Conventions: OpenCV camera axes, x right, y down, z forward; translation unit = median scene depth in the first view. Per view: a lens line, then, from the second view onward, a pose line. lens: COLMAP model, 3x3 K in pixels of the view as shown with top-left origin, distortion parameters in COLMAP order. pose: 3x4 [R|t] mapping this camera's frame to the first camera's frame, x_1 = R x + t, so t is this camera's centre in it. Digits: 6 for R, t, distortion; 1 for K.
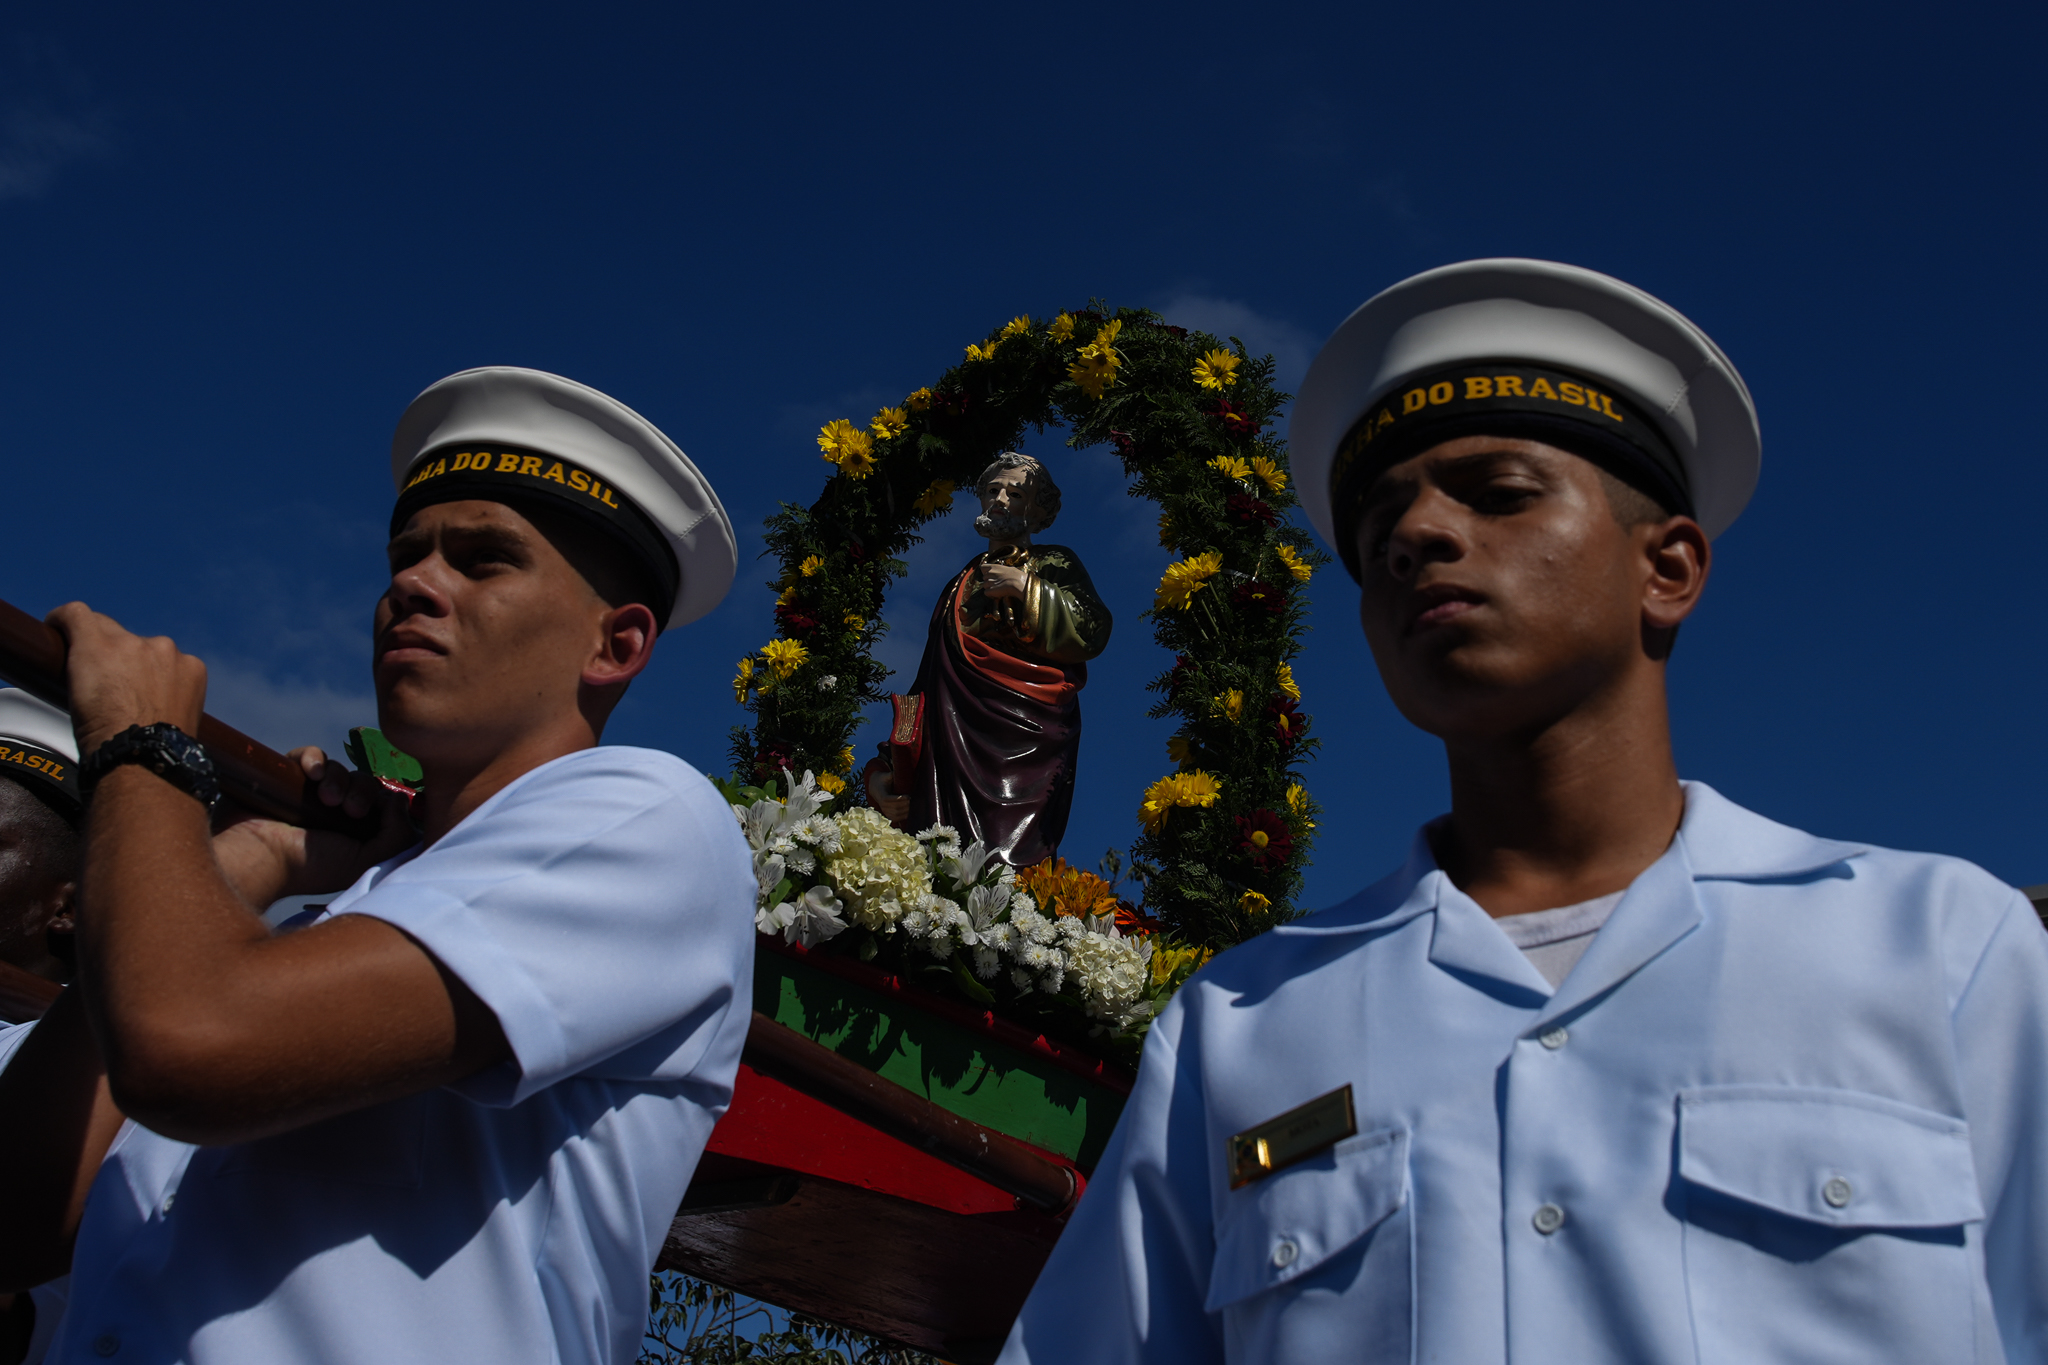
lens RADIAL K [[2097.4, 0, 1024.0], [0, 2097.4, 682.5], [0, 0, 1]] dist [-0.393462, 0.006318]
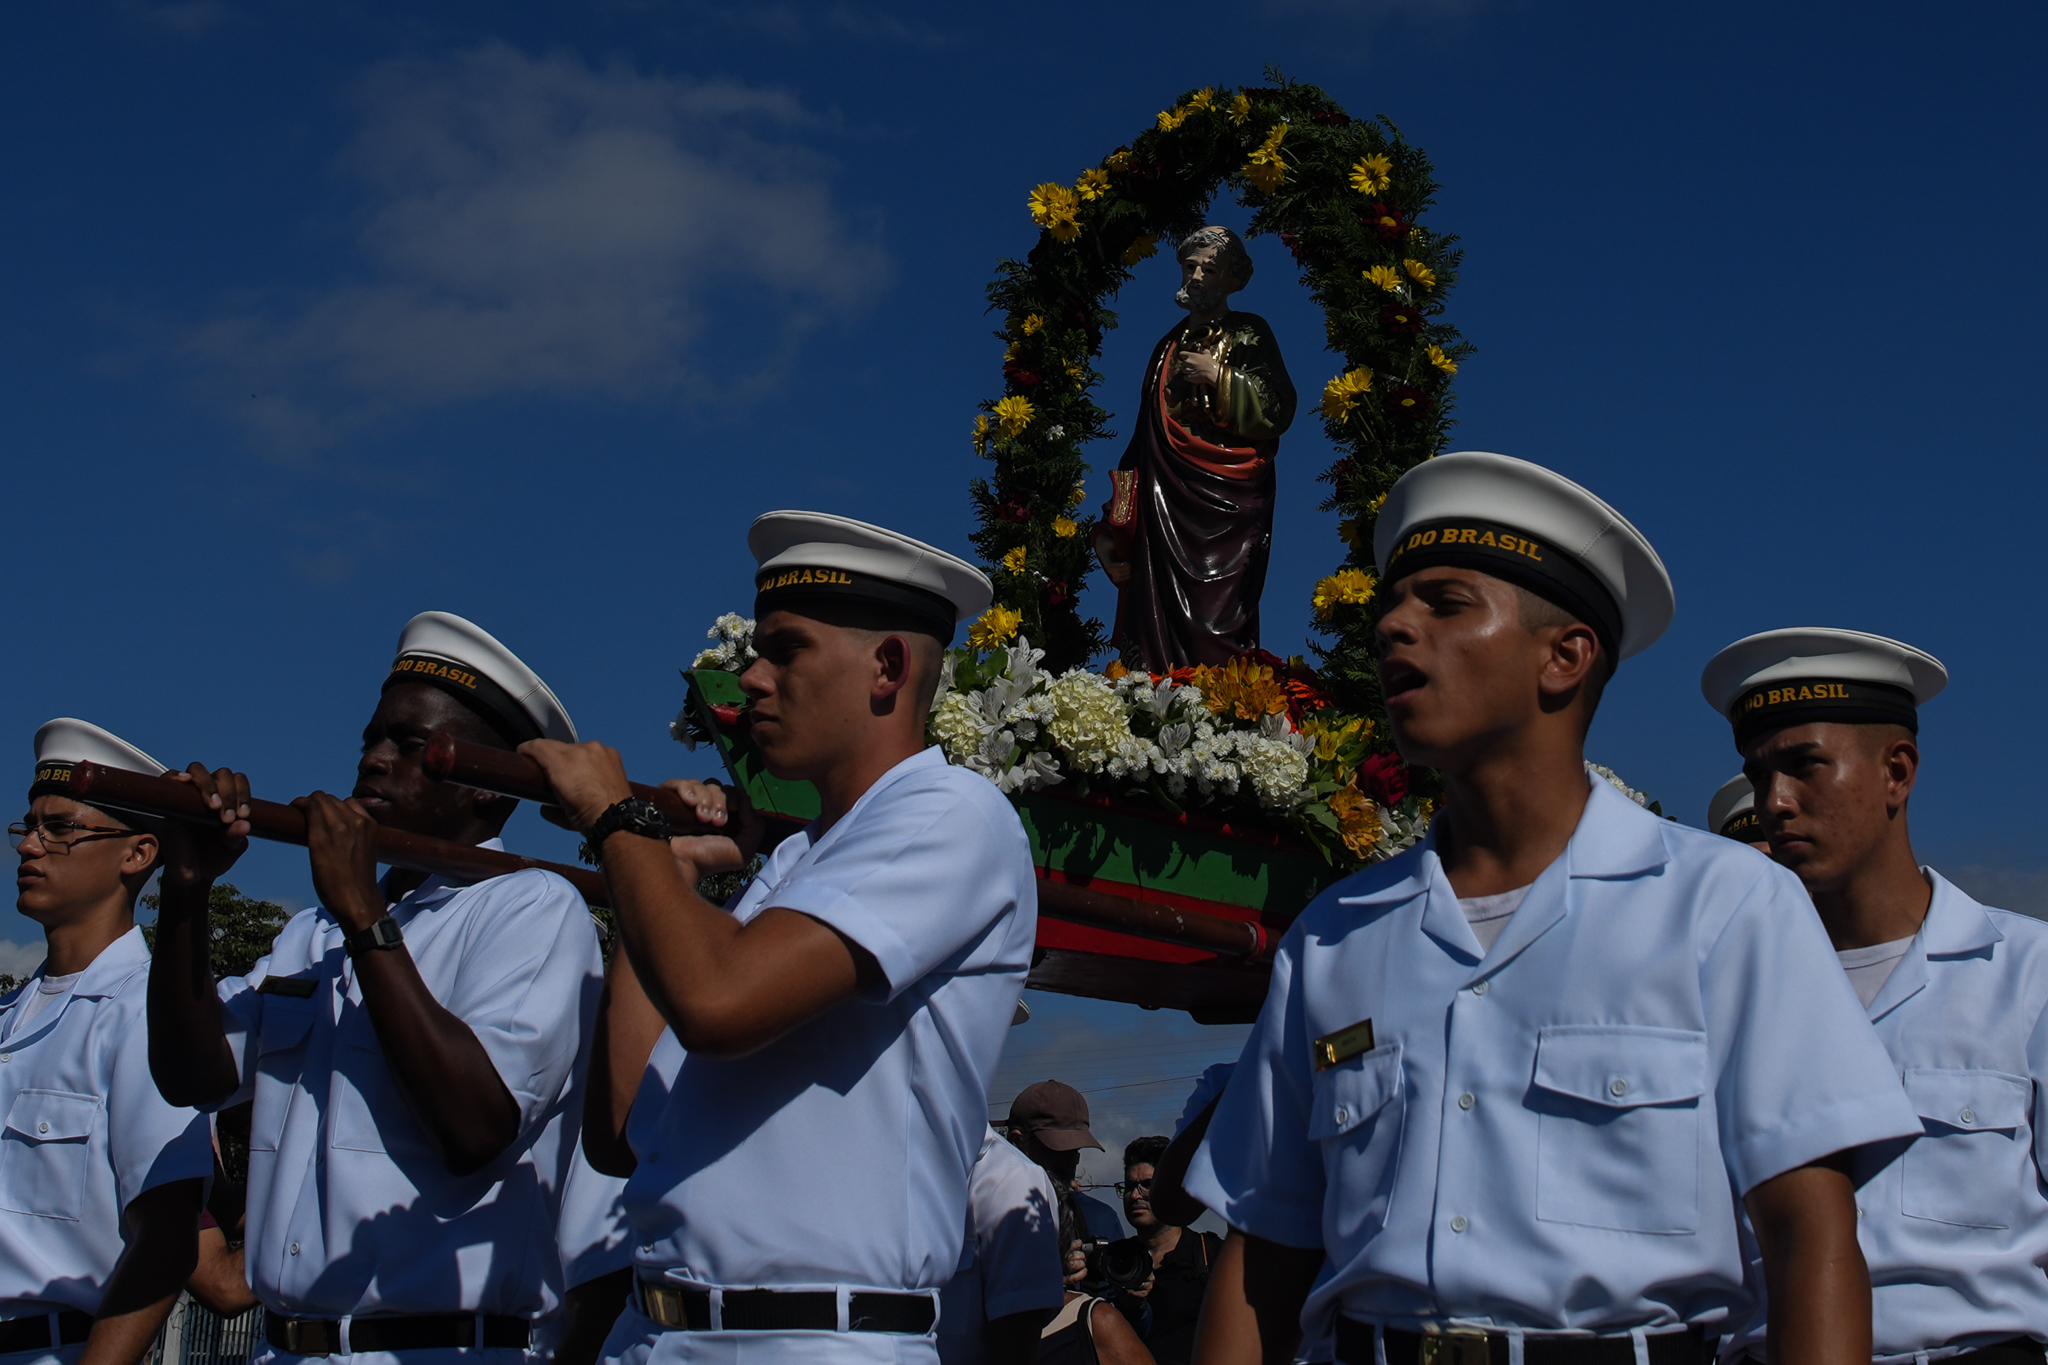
lens RADIAL K [[2723.4, 0, 1024.0], [0, 2723.4, 682.5], [0, 0, 1]] dist [-0.472903, -0.000836]
pose [[0.987640, -0.047756, -0.149286, 0.115067], [0.089165, 0.954506, 0.284549, -0.332007], [0.128906, -0.294343, 0.946967, -0.480025]]
